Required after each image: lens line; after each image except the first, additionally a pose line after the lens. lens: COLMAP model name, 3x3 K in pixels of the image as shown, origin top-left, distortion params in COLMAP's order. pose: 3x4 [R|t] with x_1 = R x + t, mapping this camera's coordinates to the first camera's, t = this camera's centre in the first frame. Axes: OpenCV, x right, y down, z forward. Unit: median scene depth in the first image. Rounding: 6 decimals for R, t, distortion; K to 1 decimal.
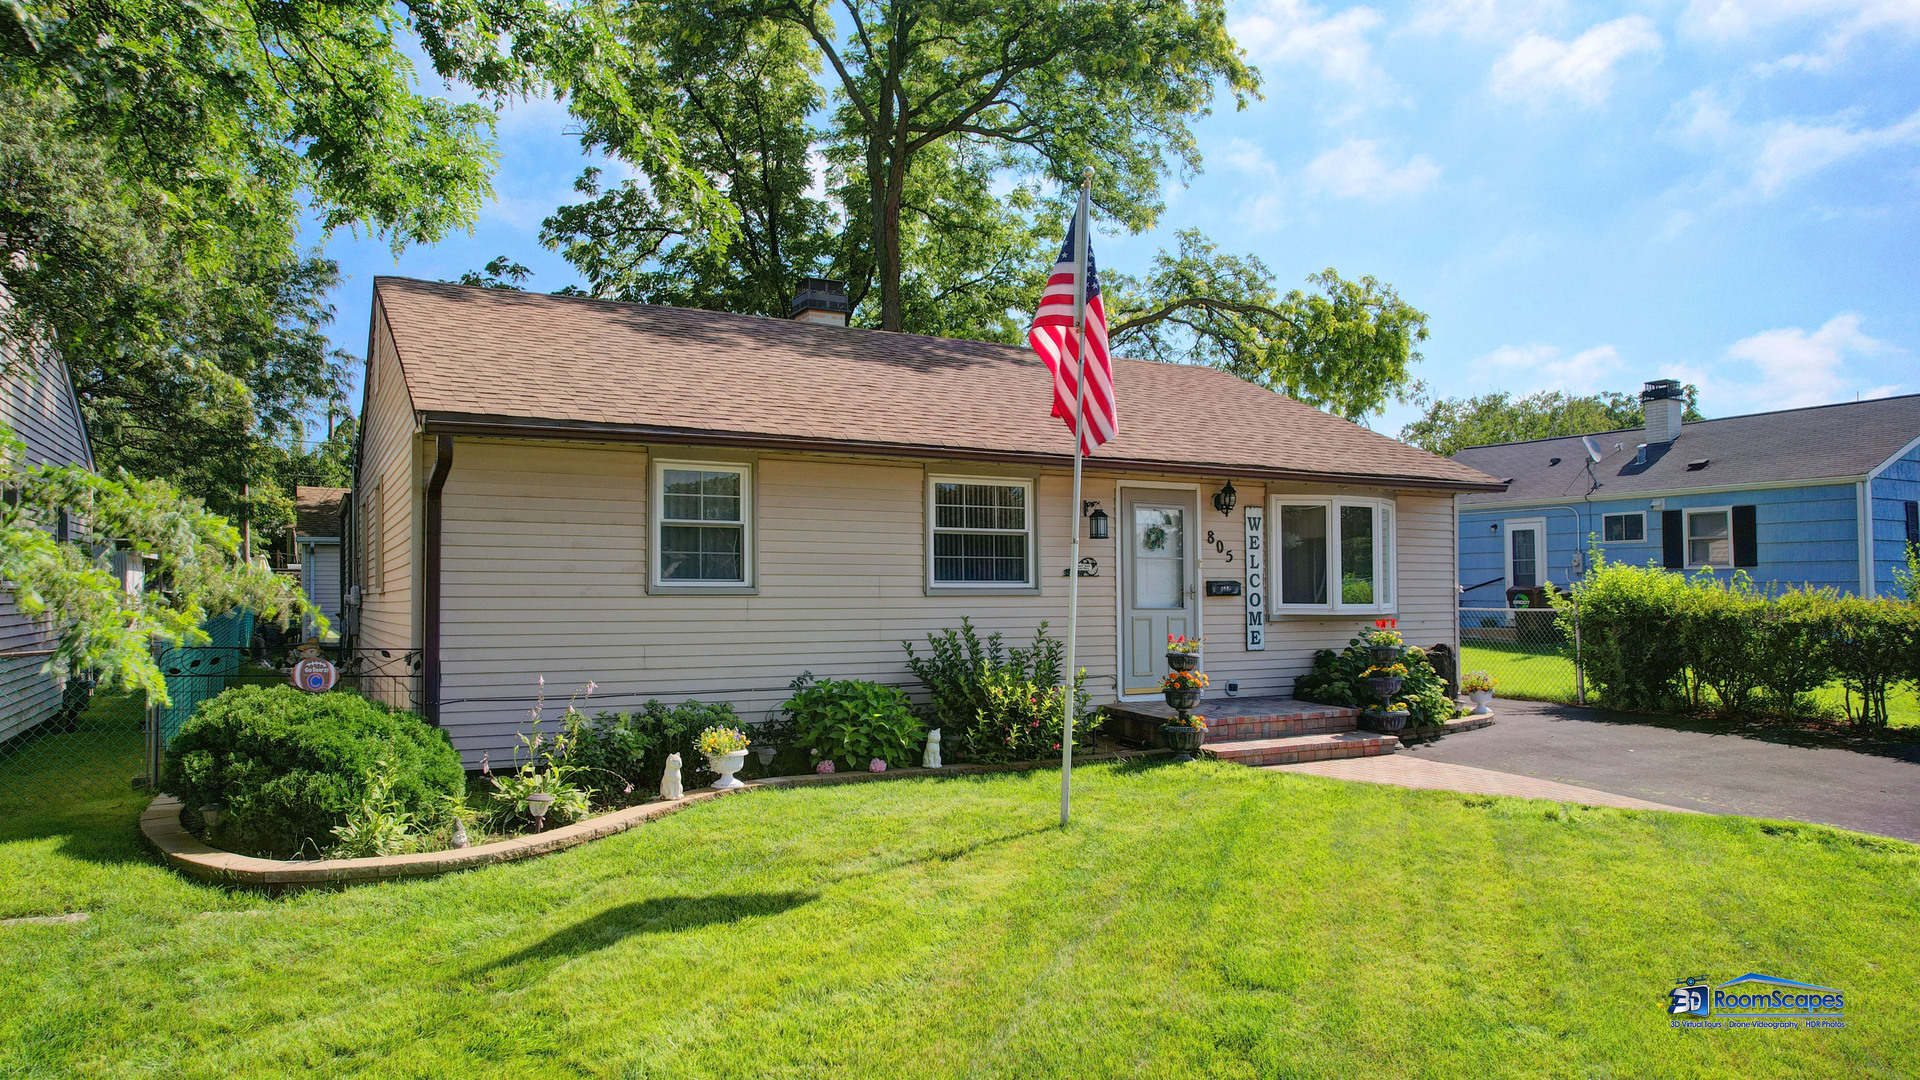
lens RADIAL K [[1255.9, 0, 959.3], [0, 1255.9, 512.9], [0, 0, 1]] dist [-0.046040, -0.000185]
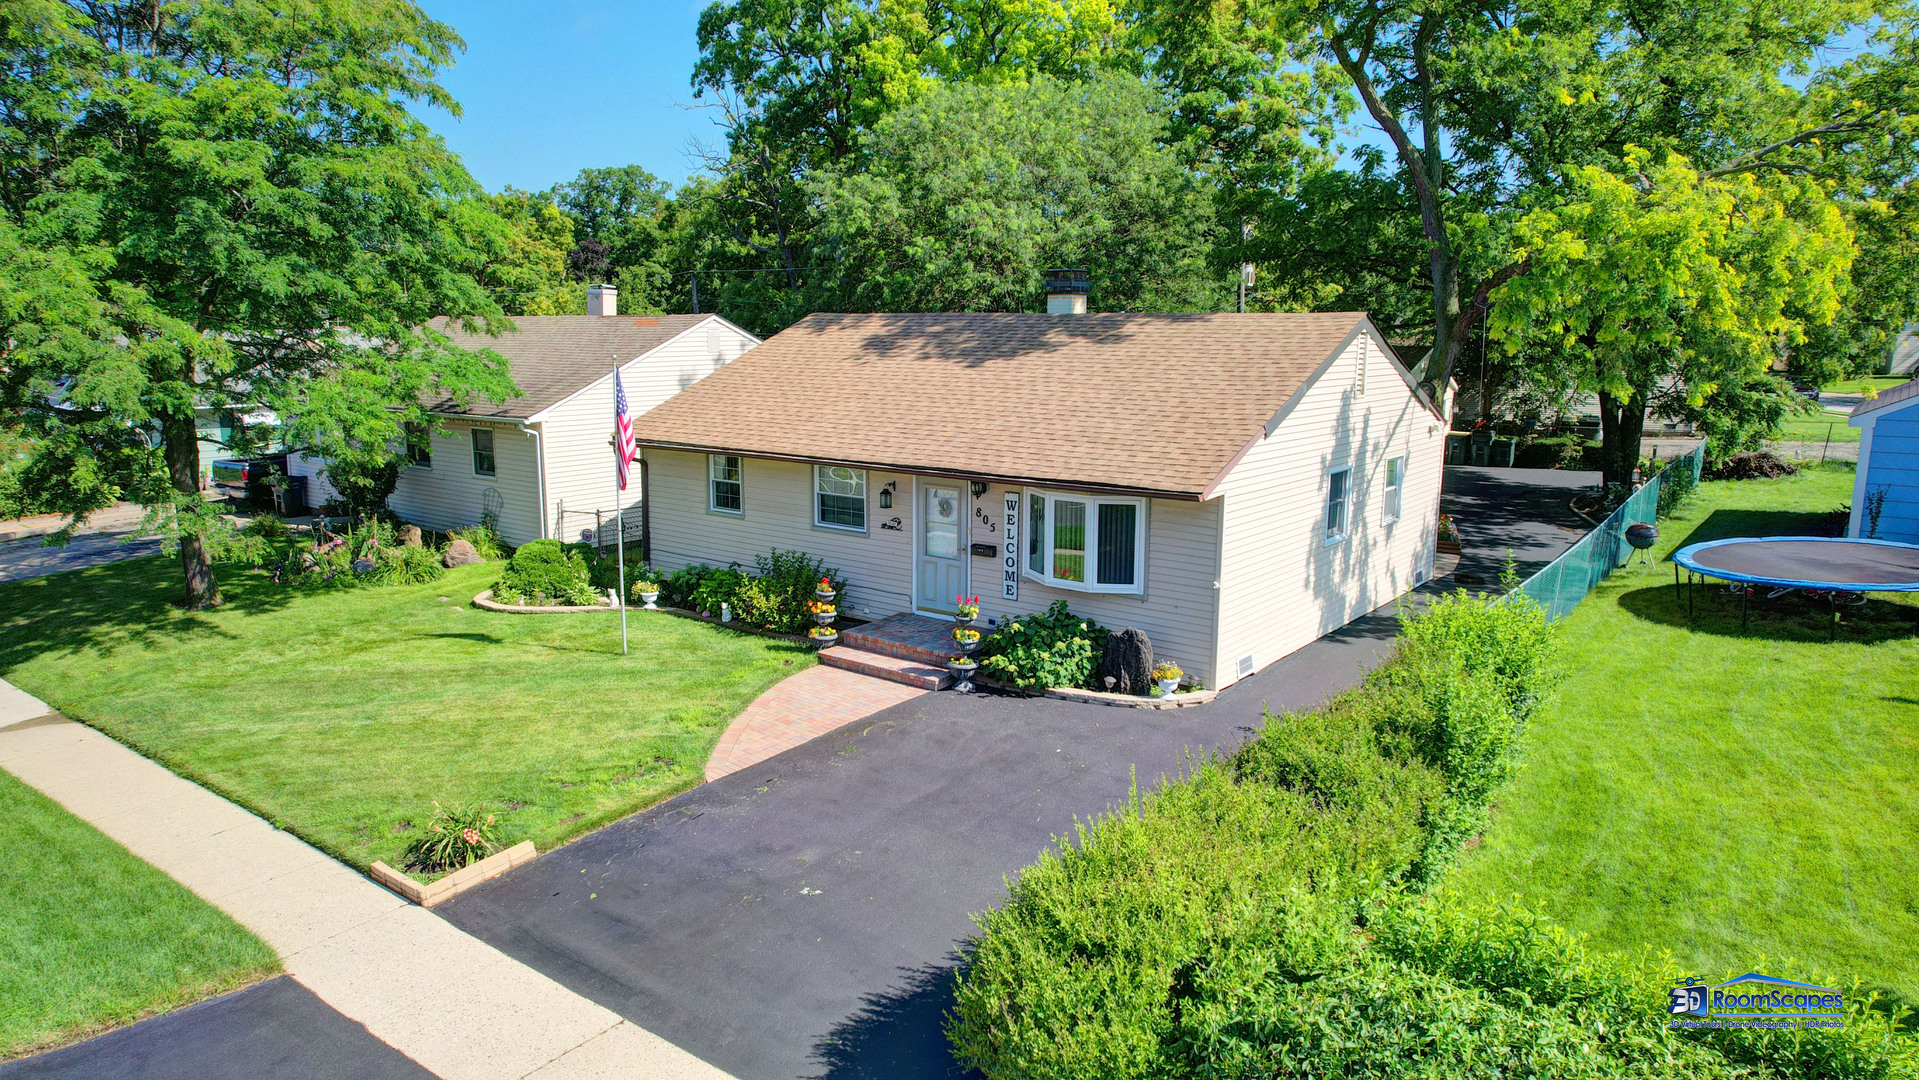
lens RADIAL K [[1244.0, 0, 959.5], [0, 1244.0, 540.0], [0, 0, 1]] dist [-0.086004, 0.073712]
pose [[0.390032, 0.161319, -0.906560, 1.449328], [0.056741, 0.978452, 0.198524, -0.224885], [0.919052, -0.128870, 0.372474, 0.477992]]
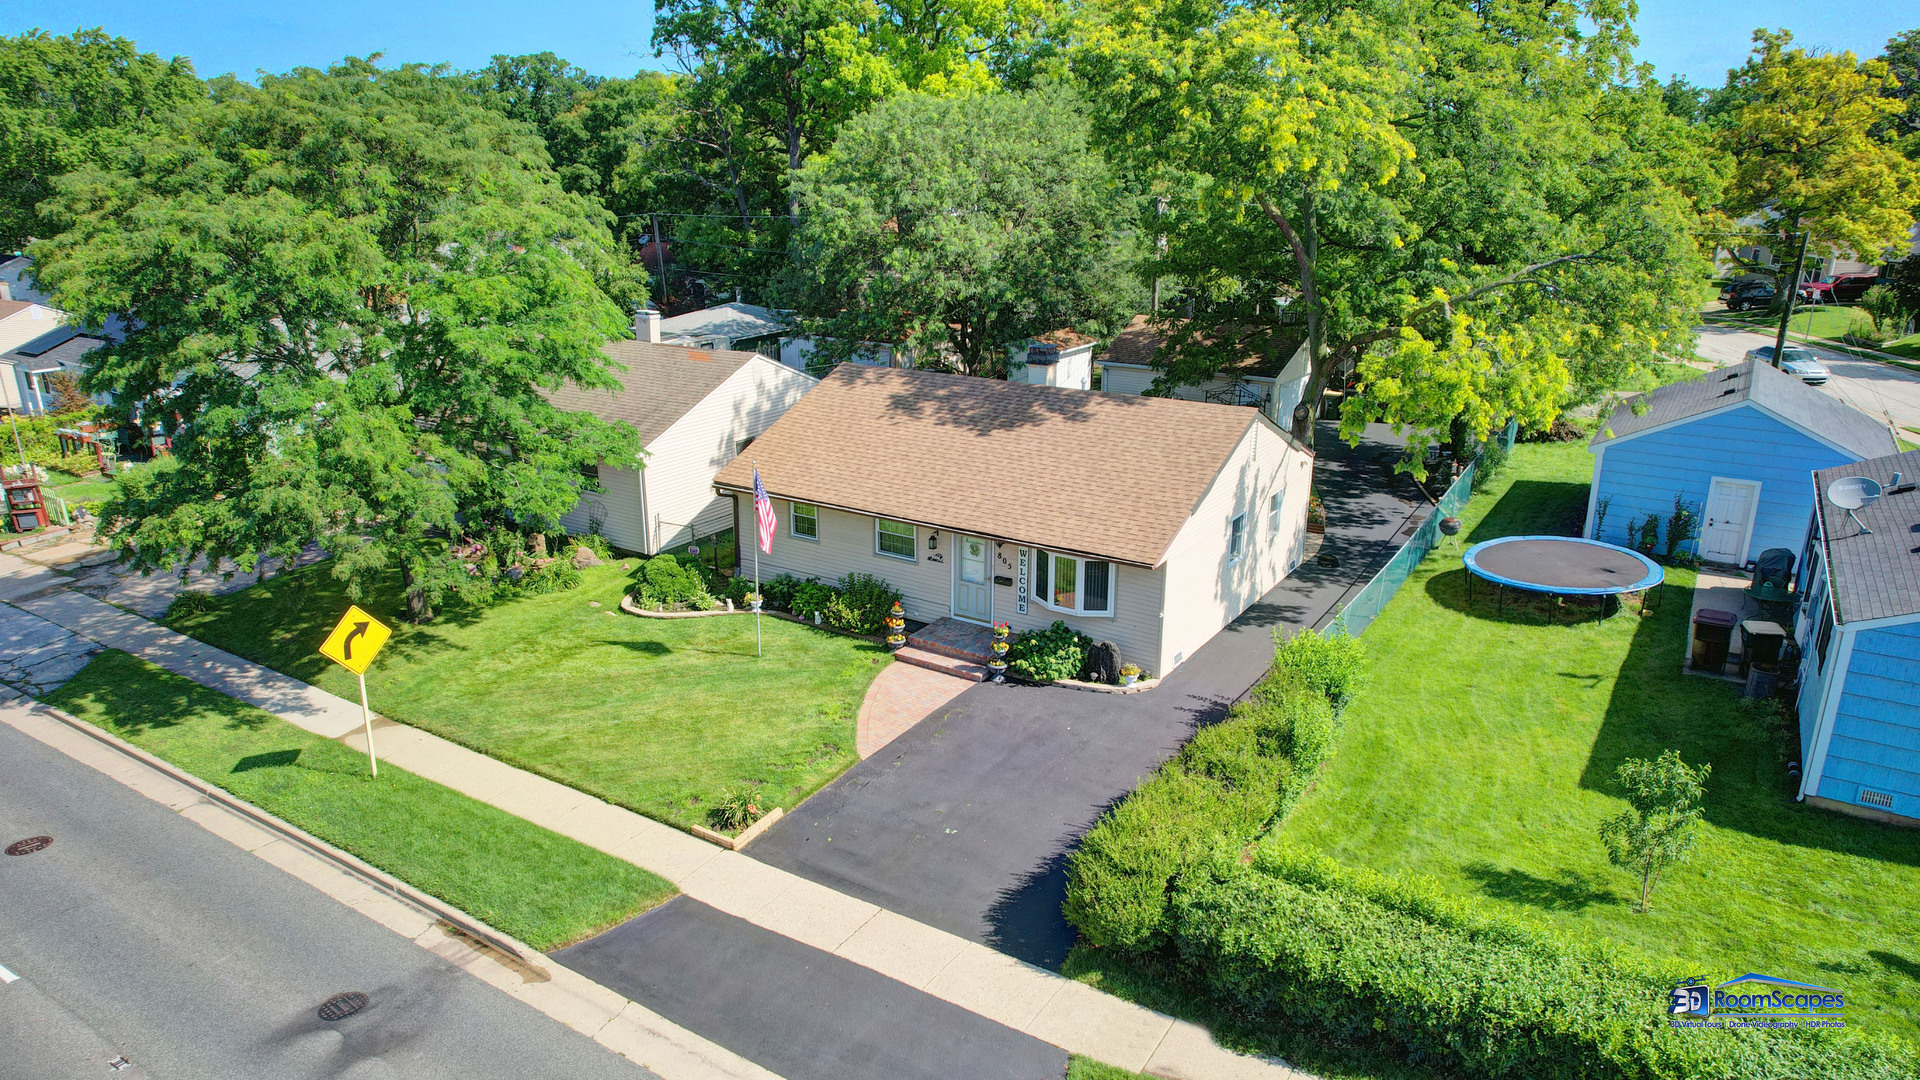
lens RADIAL K [[1244.6, 0, 960.0], [0, 1244.6, 540.0], [0, 0, 1]] dist [-0.086004, 0.073712]
pose [[0.466377, 0.261893, -0.844929, 1.896102], [0.055526, 0.944618, 0.323442, -0.670196], [0.882842, -0.197761, 0.426006, 0.090251]]
